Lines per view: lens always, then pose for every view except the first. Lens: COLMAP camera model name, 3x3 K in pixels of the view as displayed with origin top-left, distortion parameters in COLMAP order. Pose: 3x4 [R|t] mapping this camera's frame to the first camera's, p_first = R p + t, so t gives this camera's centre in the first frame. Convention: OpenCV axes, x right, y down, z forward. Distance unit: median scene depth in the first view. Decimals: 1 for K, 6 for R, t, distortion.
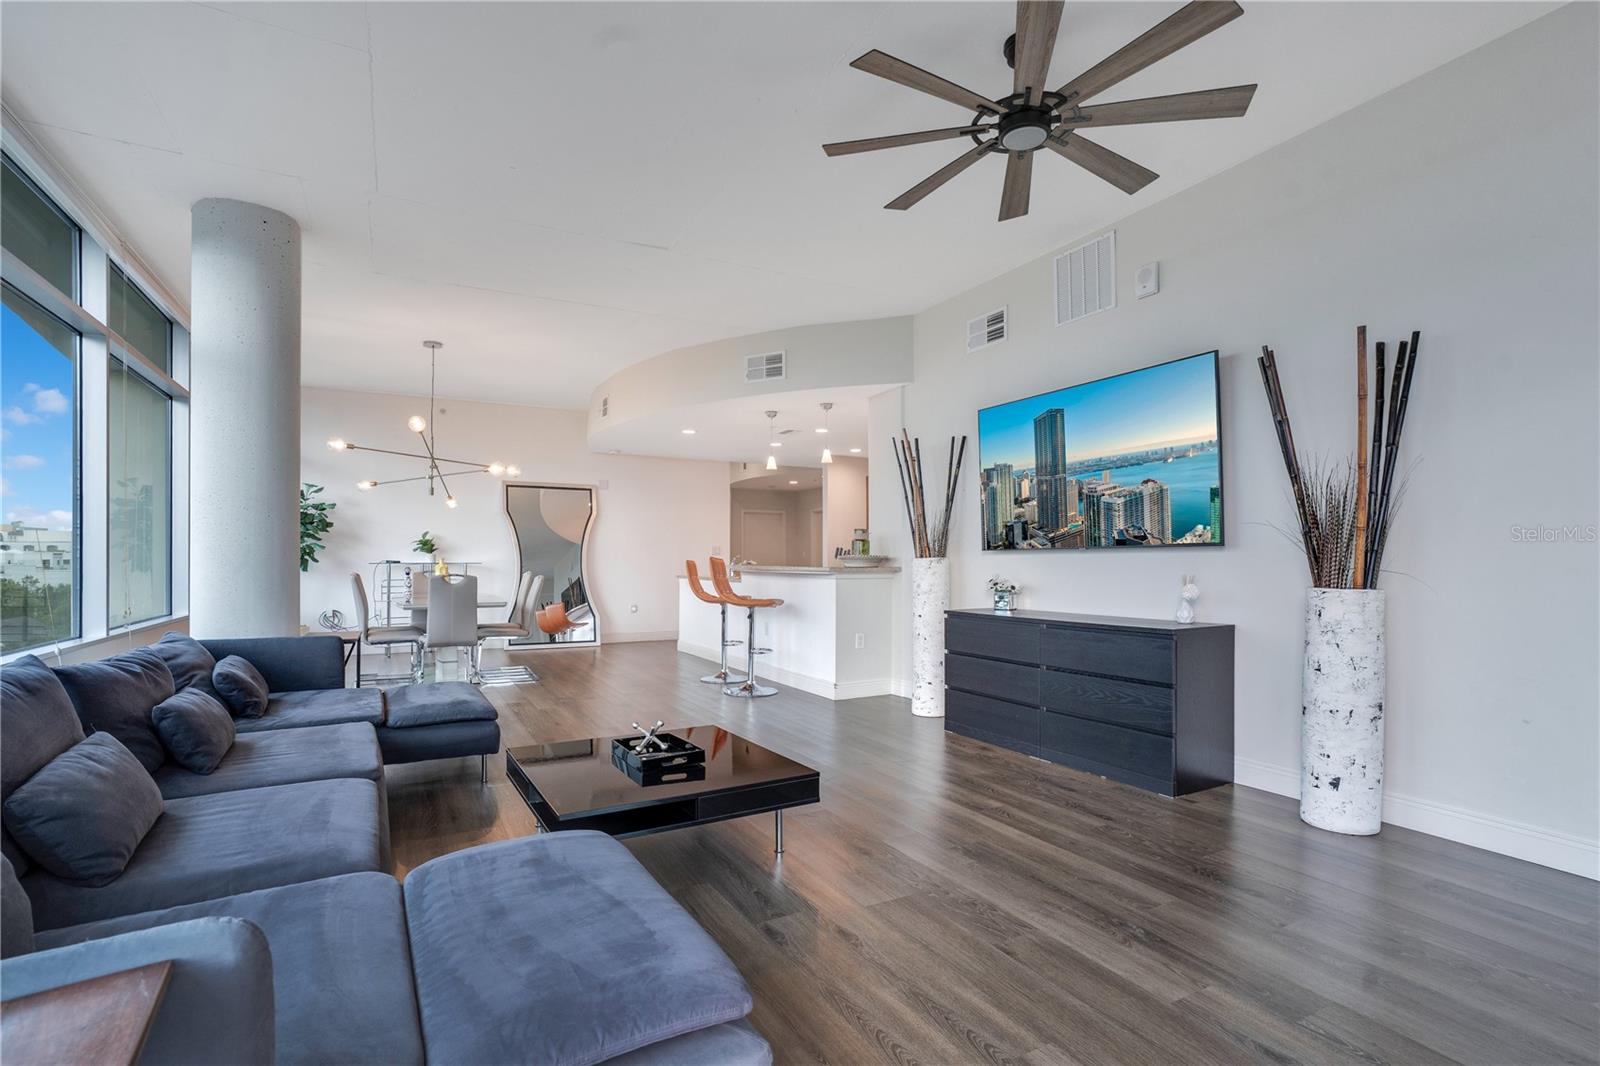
lens RADIAL K [[763.3, 0, 804.5], [0, 763.3, 554.4], [0, 0, 1]] dist [-0.064071, 0.039112]
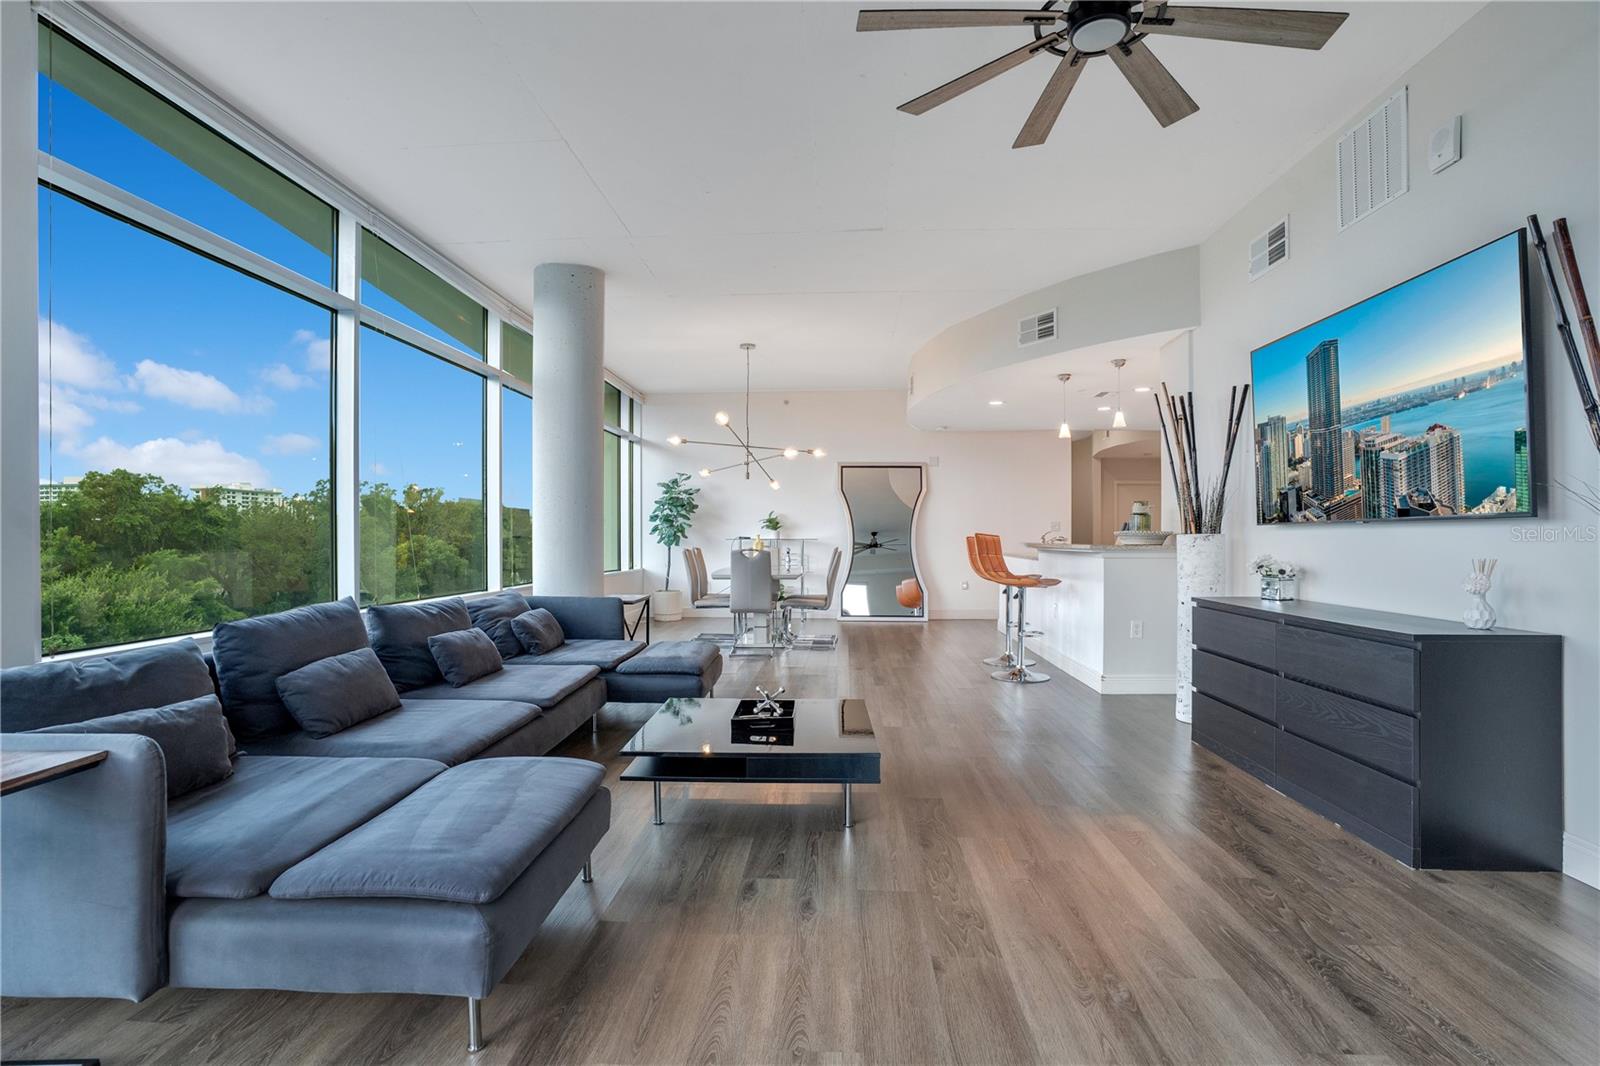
lens RADIAL K [[783.8, 0, 795.8], [0, 783.8, 536.4], [0, 0, 1]] dist [-0.065975, 0.027371]
pose [[0.845606, 0.000794, -0.533807, 0.292659], [0.003056, 0.999975, 0.006329, 0.000126], [0.533799, -0.006983, 0.845583, 0.058043]]
